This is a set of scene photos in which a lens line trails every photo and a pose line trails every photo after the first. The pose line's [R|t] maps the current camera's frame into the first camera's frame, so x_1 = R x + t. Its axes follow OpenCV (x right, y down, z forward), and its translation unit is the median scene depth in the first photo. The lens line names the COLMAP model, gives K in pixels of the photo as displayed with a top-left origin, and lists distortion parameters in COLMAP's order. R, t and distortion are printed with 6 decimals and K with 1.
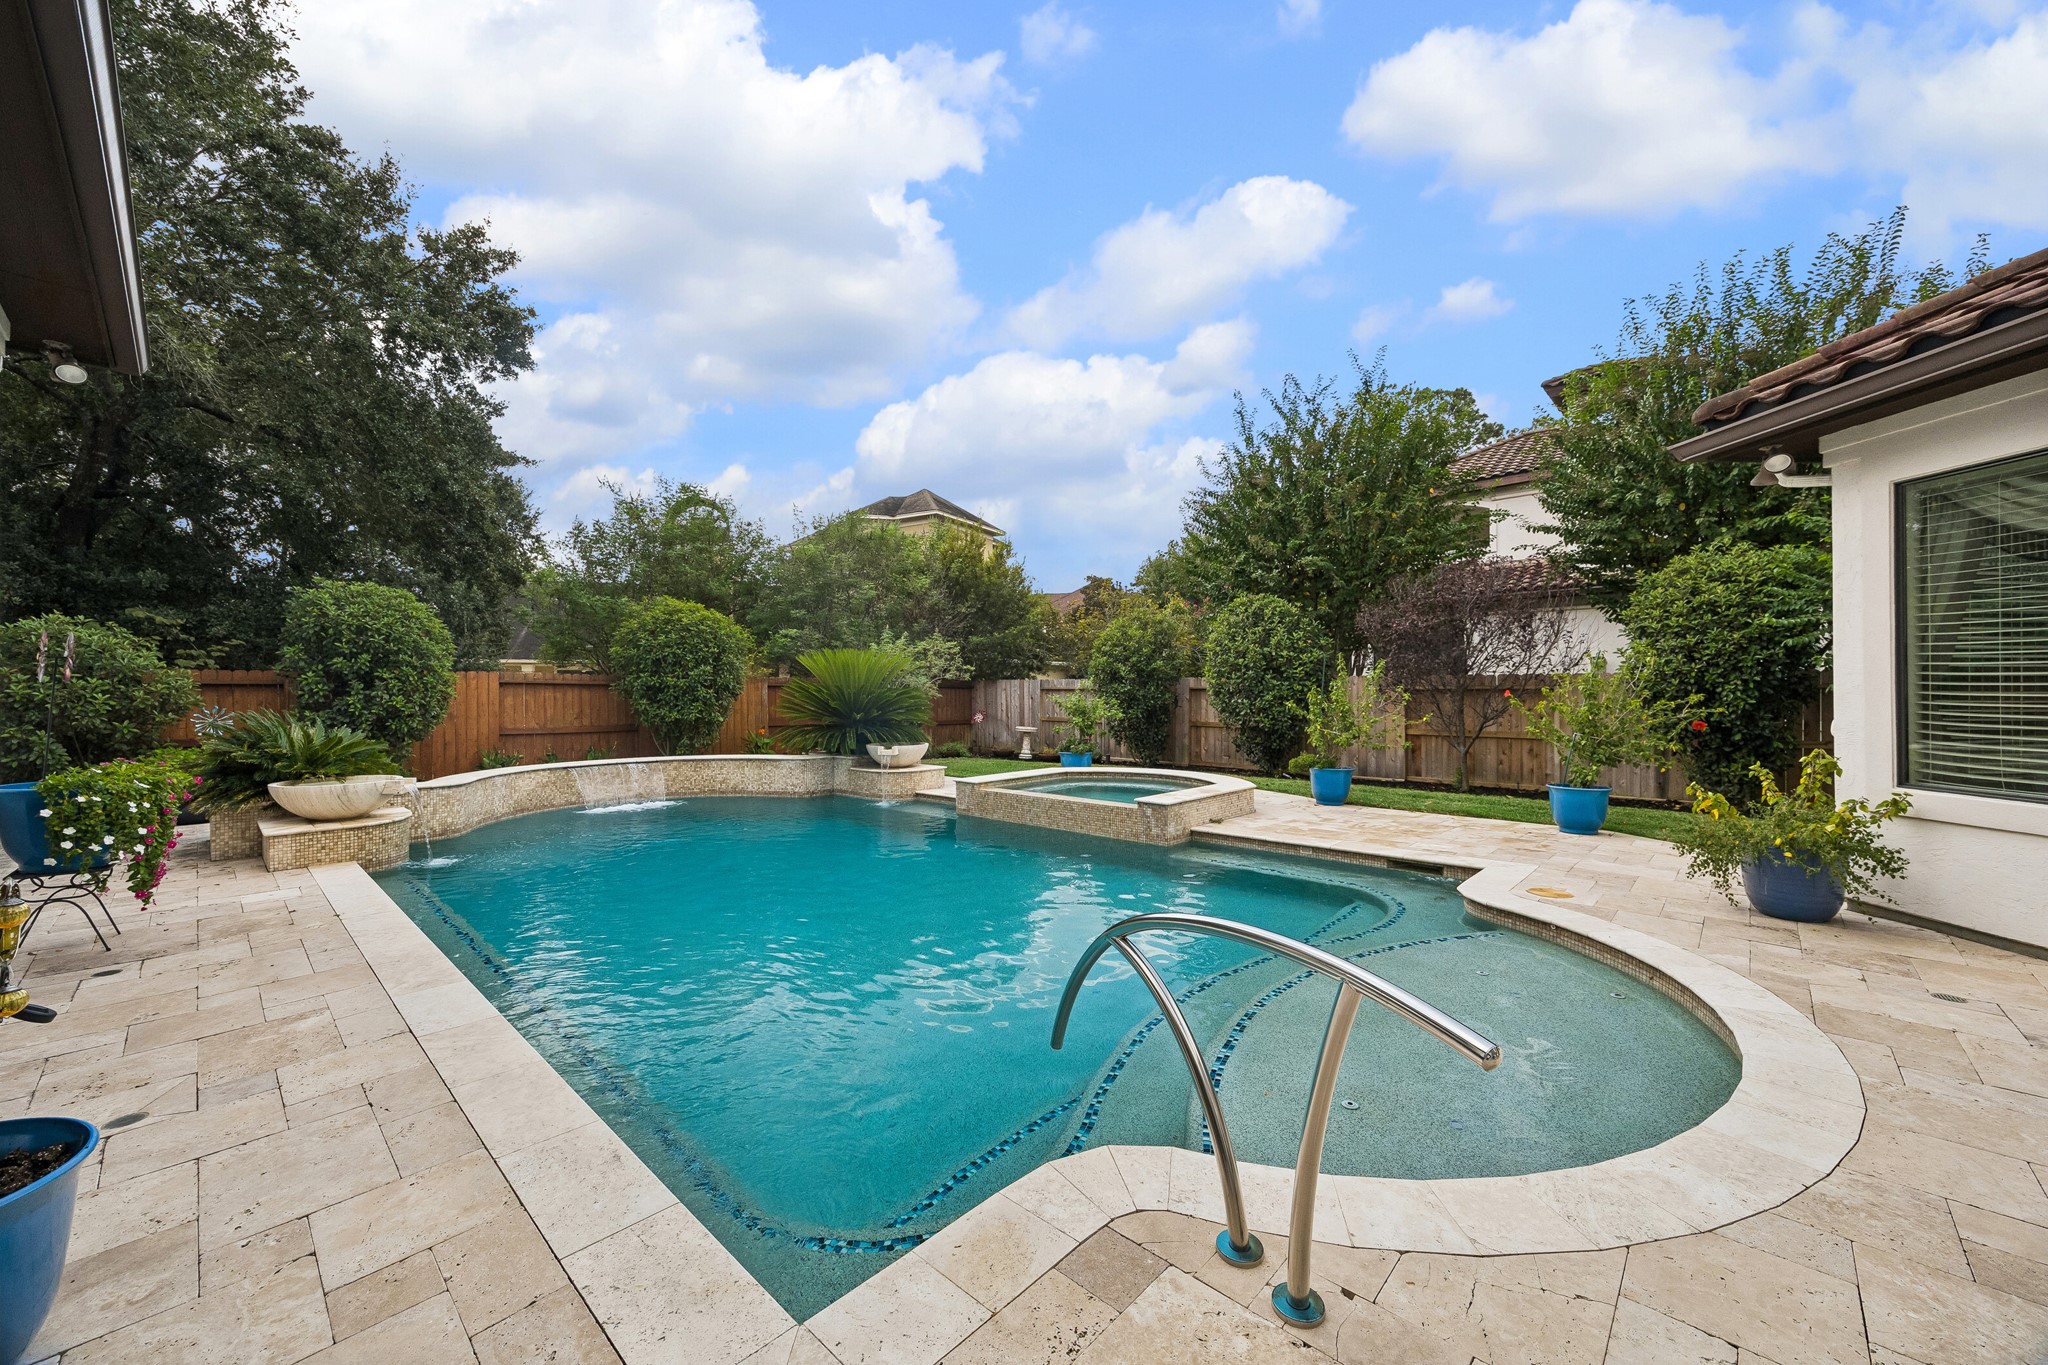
lens RADIAL K [[788.5, 0, 1029.1], [0, 788.5, 678.7], [0, 0, 1]] dist [-0.000762, -0.000305]
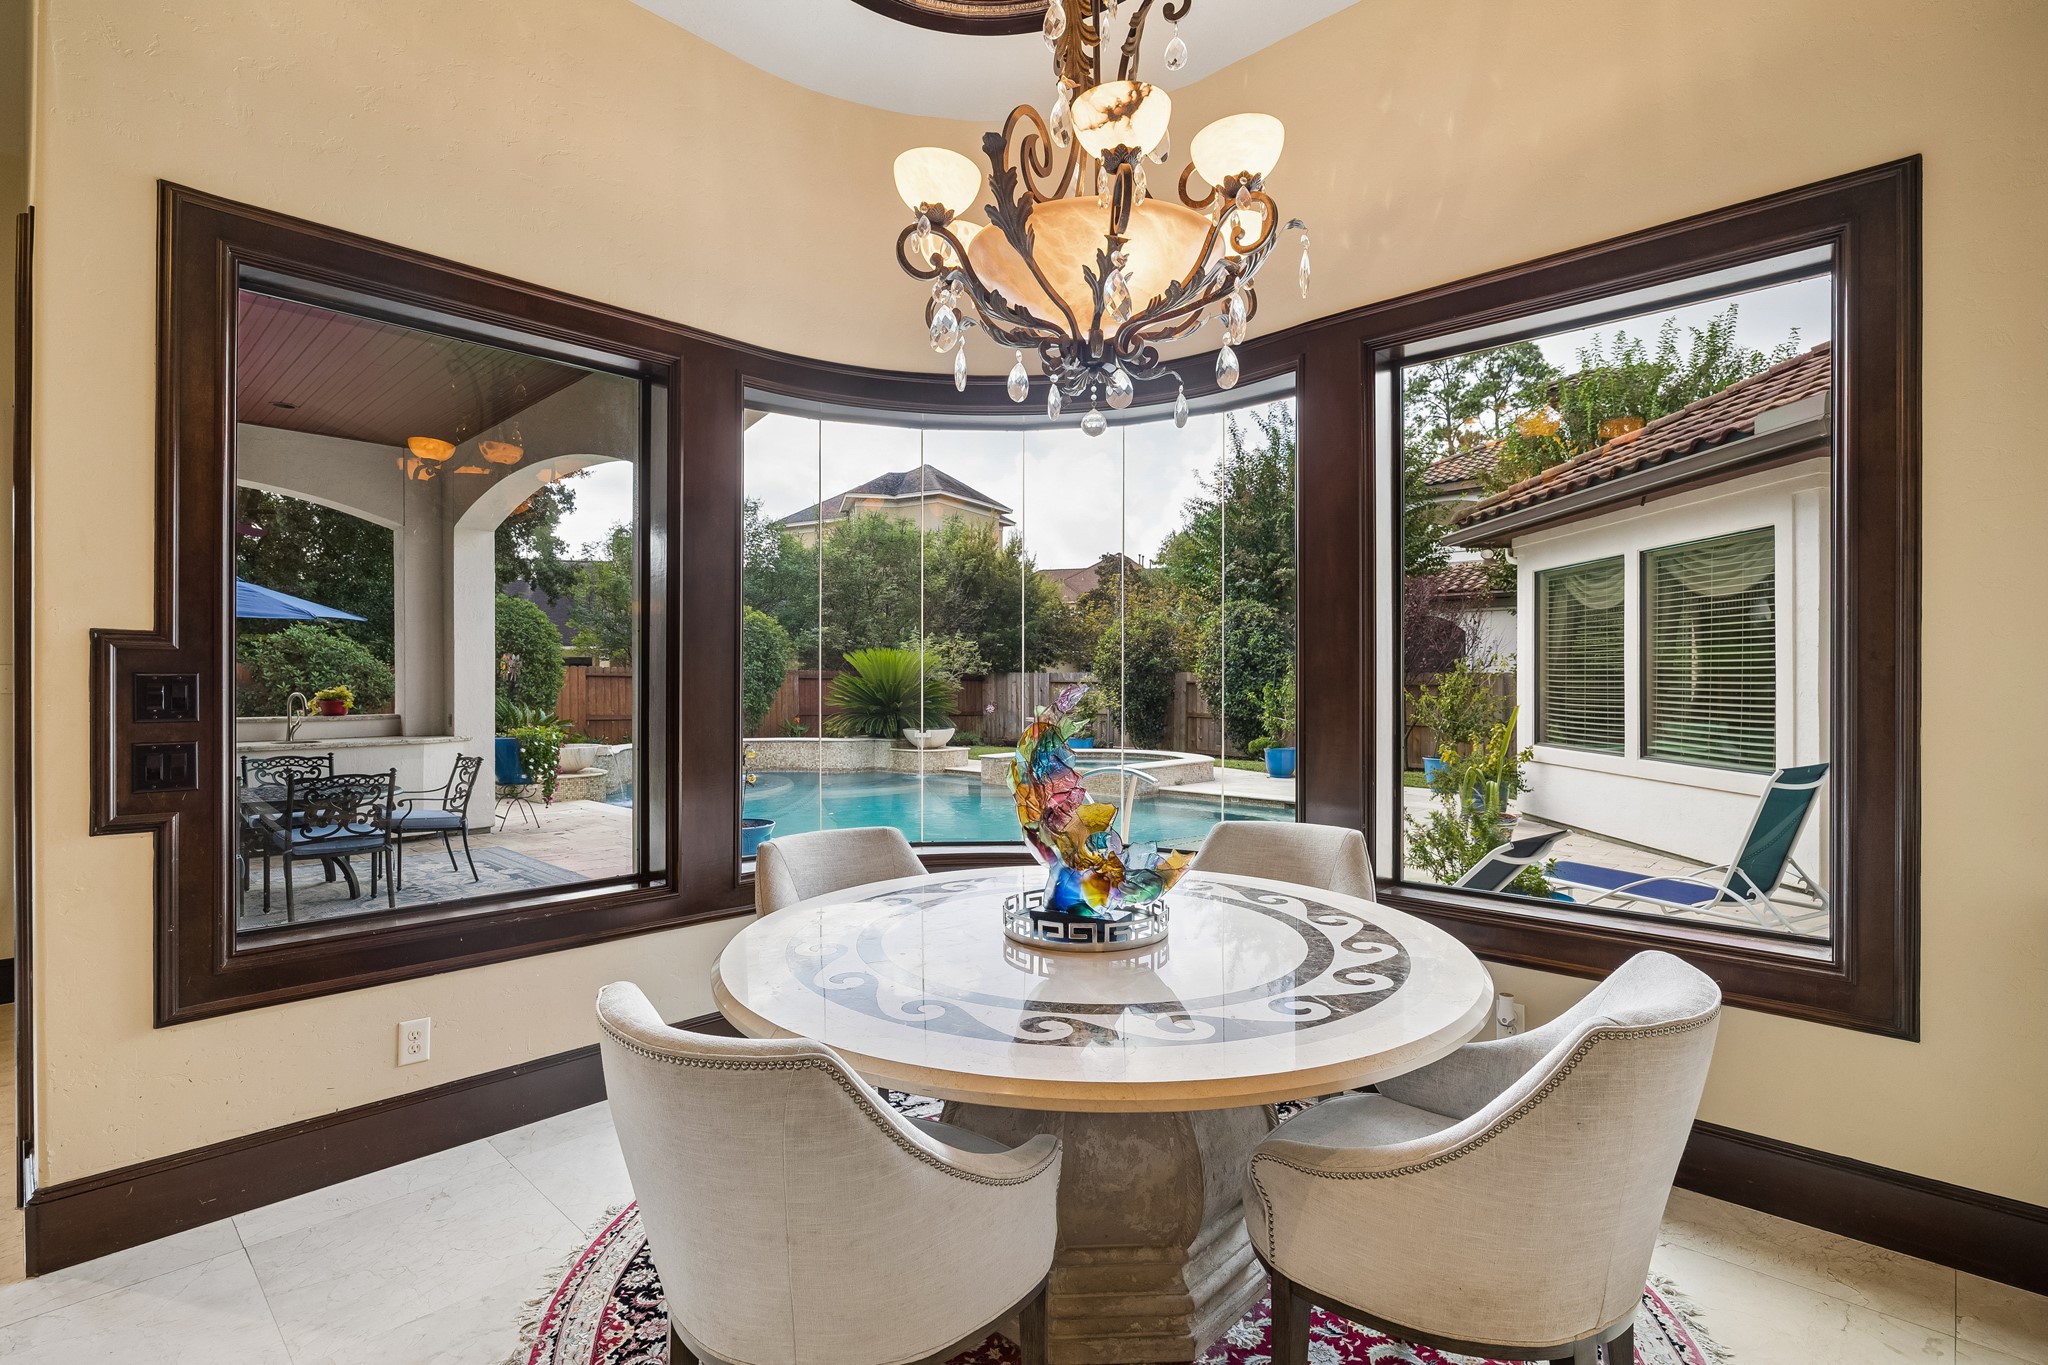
lens RADIAL K [[987.0, 0, 1024.0], [0, 987.0, 682.5], [0, 0, 1]] dist [0.001075, 0.000137]
pose [[0.999922, 0.004408, -0.011677, -0.005108], [-0.004195, 0.999826, 0.018202, -0.012164], [0.011756, -0.018152, 0.999766, -0.399854]]
